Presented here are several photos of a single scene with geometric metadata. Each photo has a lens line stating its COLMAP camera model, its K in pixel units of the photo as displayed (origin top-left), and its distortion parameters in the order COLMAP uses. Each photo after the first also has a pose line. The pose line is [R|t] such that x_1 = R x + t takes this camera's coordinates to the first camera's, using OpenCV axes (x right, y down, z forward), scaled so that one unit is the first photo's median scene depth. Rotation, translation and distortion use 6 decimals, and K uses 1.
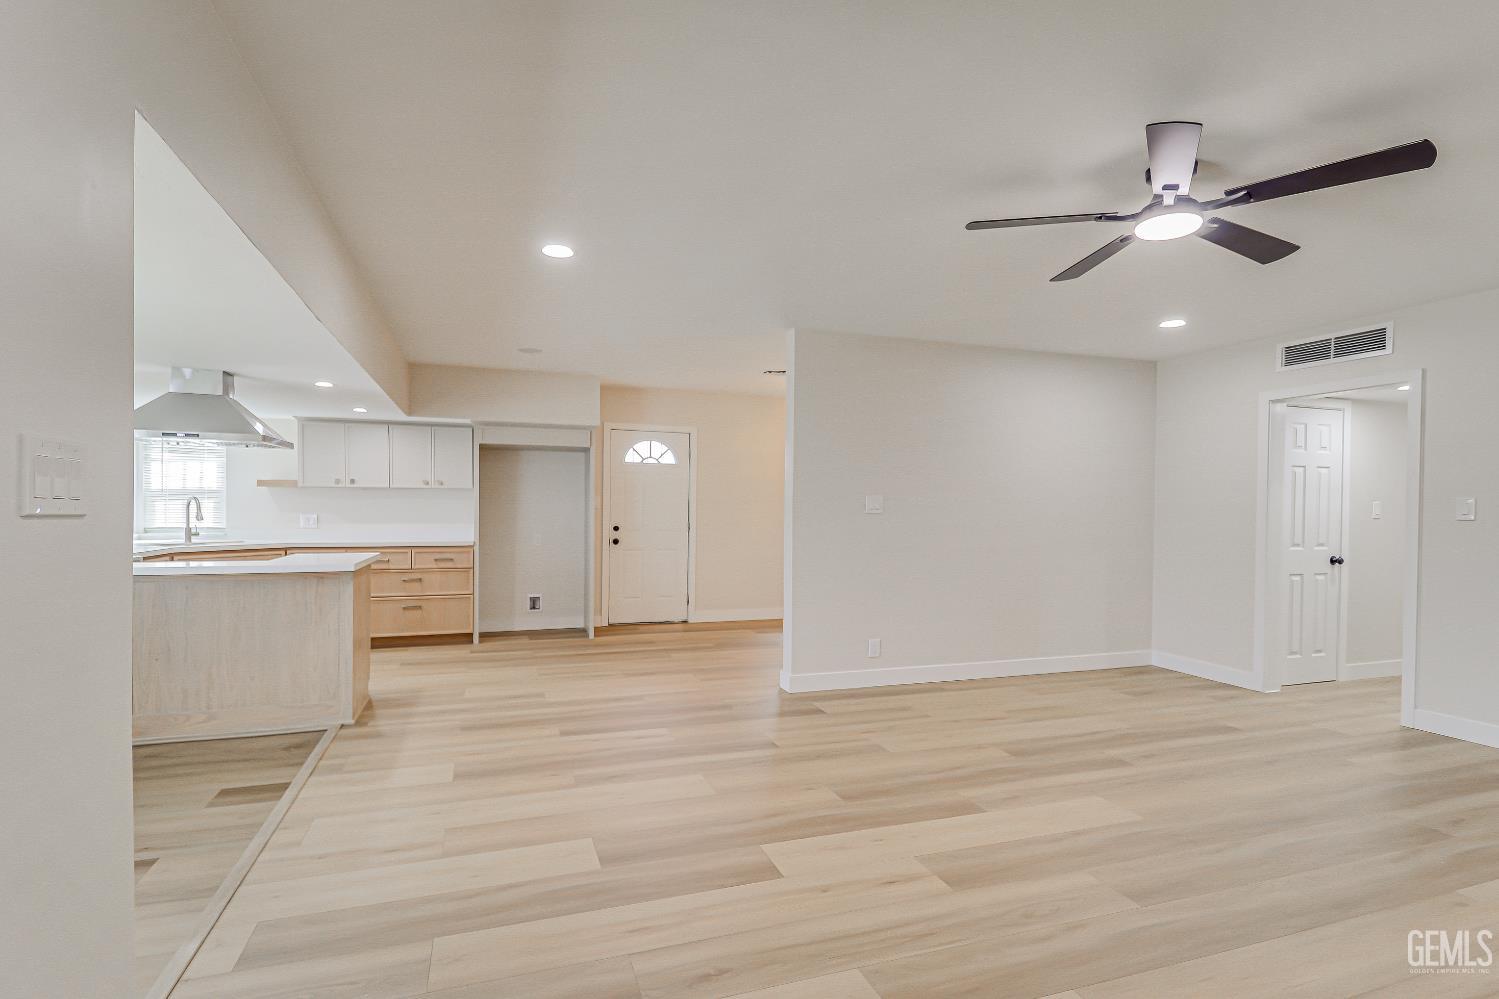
lens RADIAL K [[705.7, 0, 720.1], [0, 705.7, 507.9], [0, 0, 1]] dist [0.018124, -0.007161]
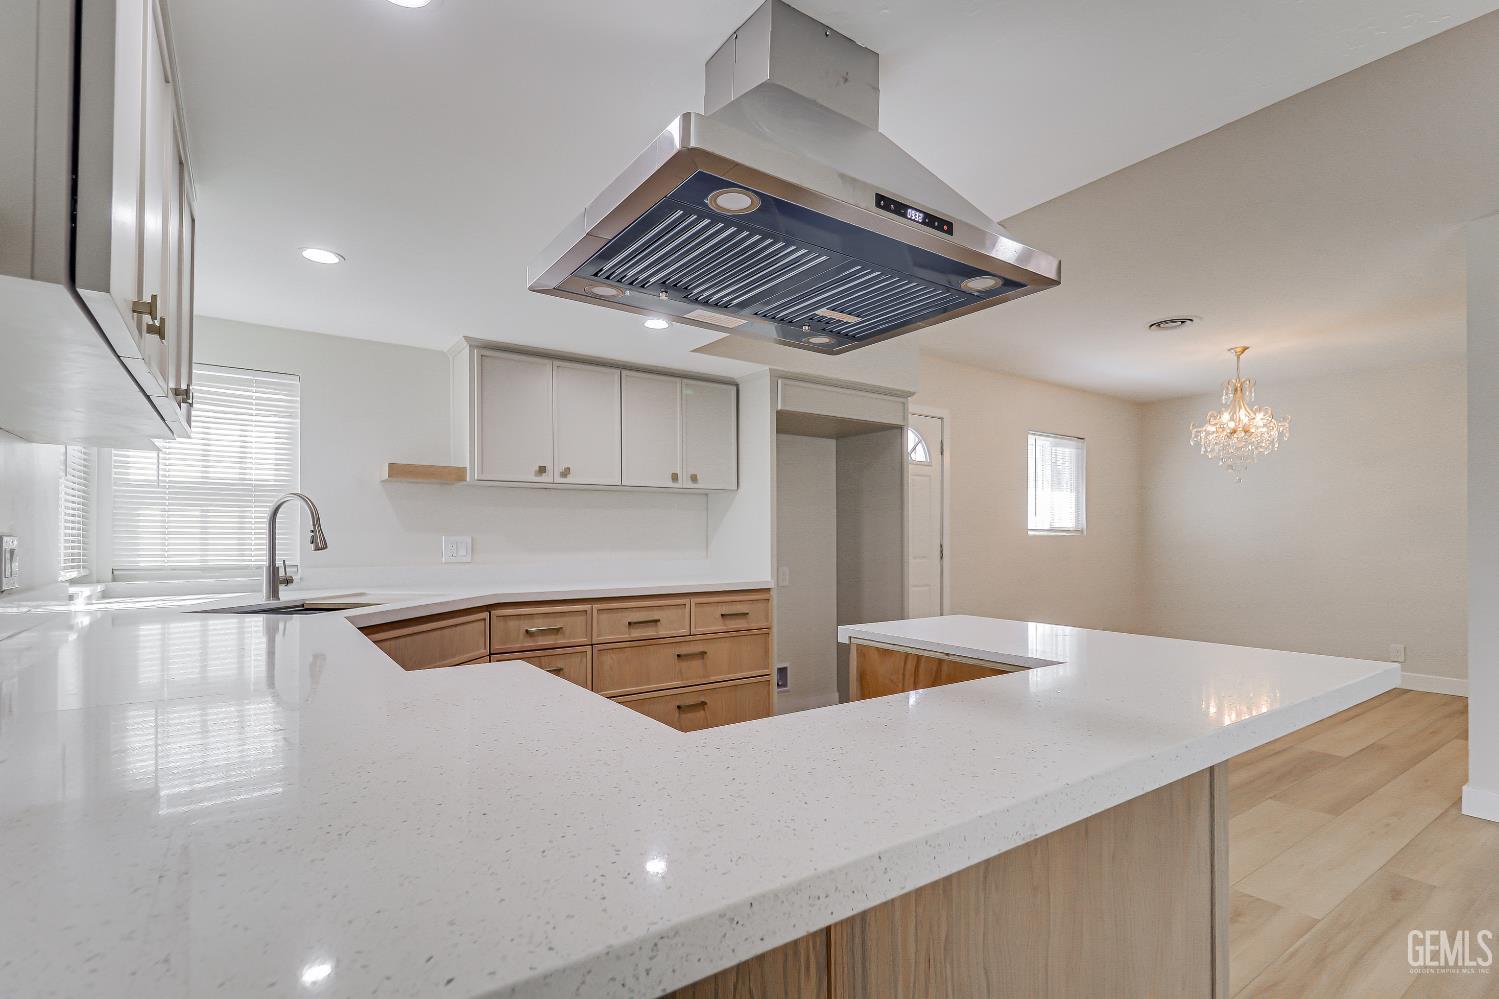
lens RADIAL K [[705.7, 0, 686.9], [0, 705.7, 532.6], [0, 0, 1]] dist [0.018124, -0.007161]
pose [[0.964989, -0.008738, 0.262145, -0.576915], [0.011697, 0.999884, -0.009727, 0.013771], [-0.262030, 0.012453, 0.964980, 0.480931]]
